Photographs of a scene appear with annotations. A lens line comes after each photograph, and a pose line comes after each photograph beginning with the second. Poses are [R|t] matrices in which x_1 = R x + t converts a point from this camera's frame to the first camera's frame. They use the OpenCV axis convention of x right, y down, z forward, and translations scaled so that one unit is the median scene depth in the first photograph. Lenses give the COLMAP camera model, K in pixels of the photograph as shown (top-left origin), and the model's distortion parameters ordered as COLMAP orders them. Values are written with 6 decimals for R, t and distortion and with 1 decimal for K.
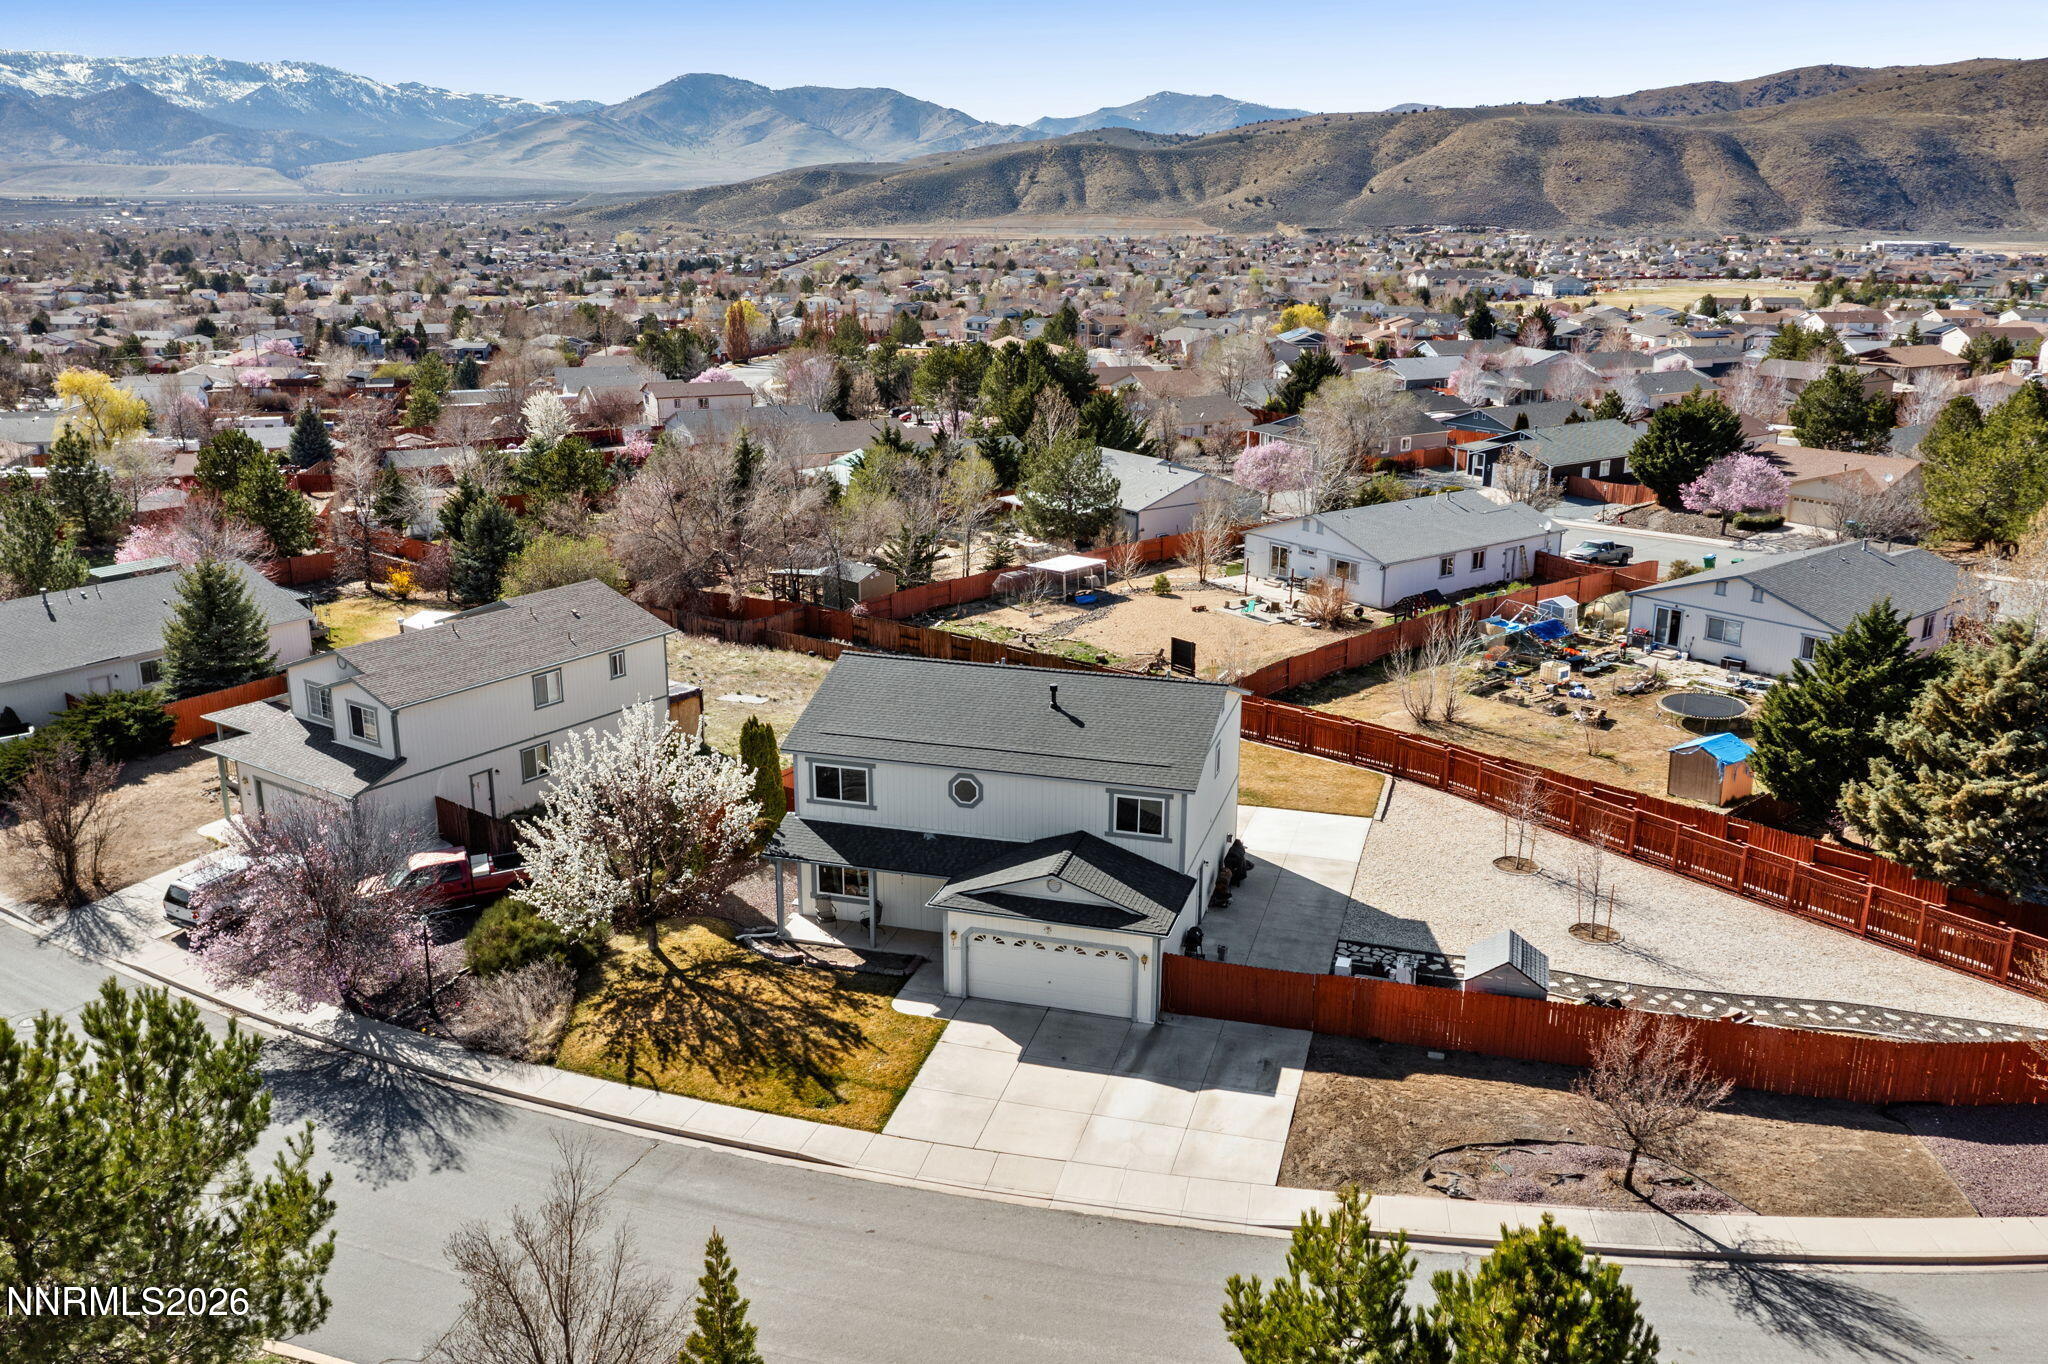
lens RADIAL K [[1681.9, 0, 1019.4], [0, 1681.9, 690.0], [0, 0, 1]] dist [-0.008595, 0.010878]
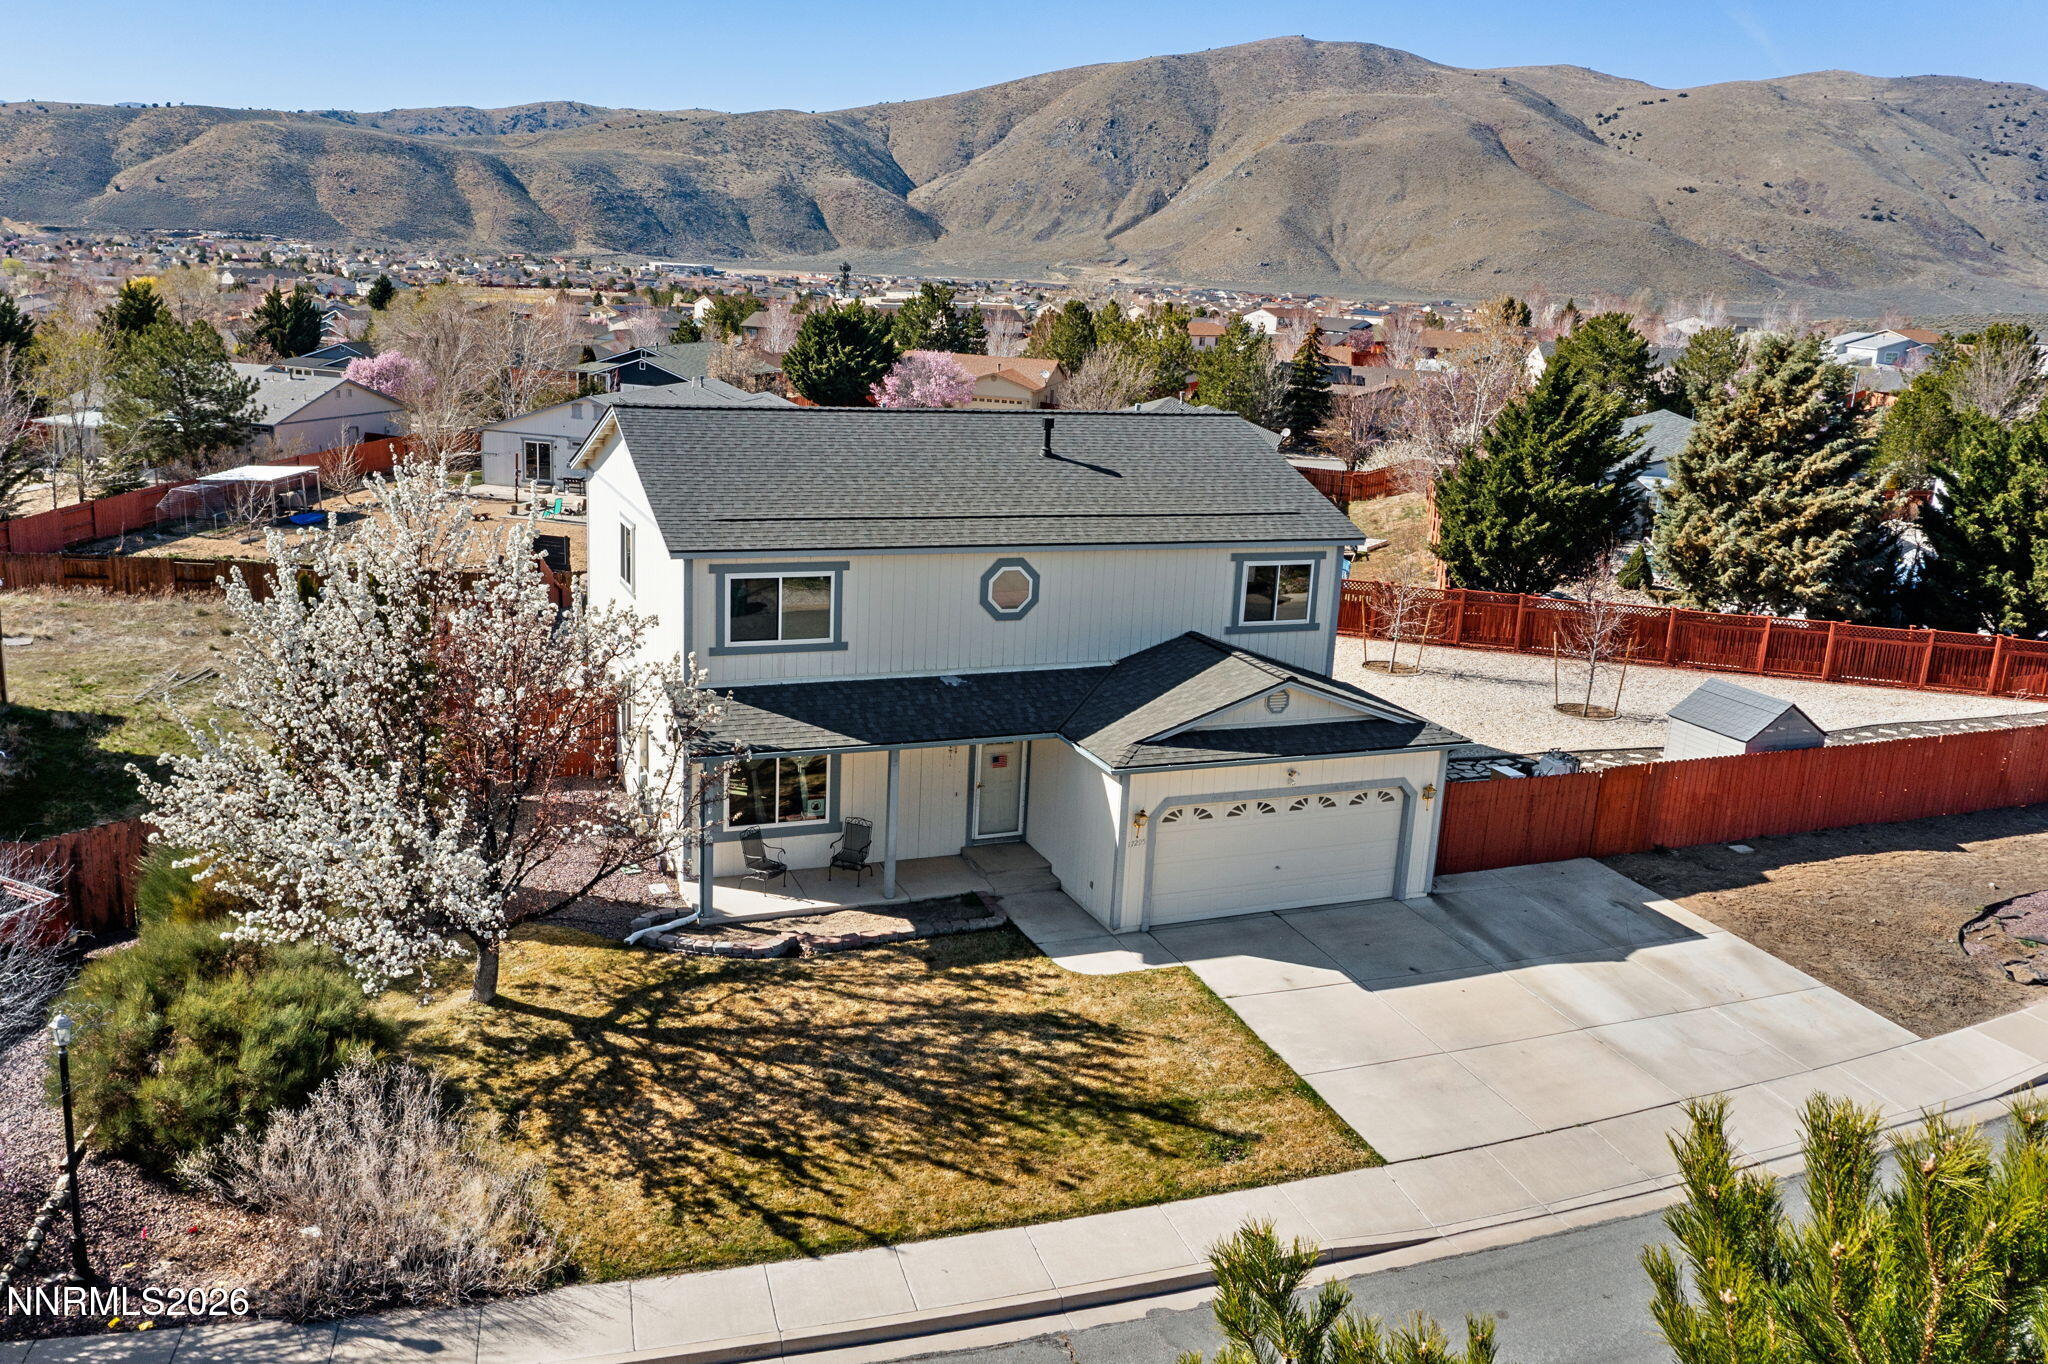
lens RADIAL K [[1681.9, 0, 1036.9], [0, 1681.9, 681.8], [0, 0, 1]] dist [-0.008595, 0.010878]
pose [[0.766973, -0.118015, 0.630734, -0.389070], [0.129689, 0.991166, 0.027752, 0.076130], [-0.628437, 0.060515, 0.775503, 0.550817]]
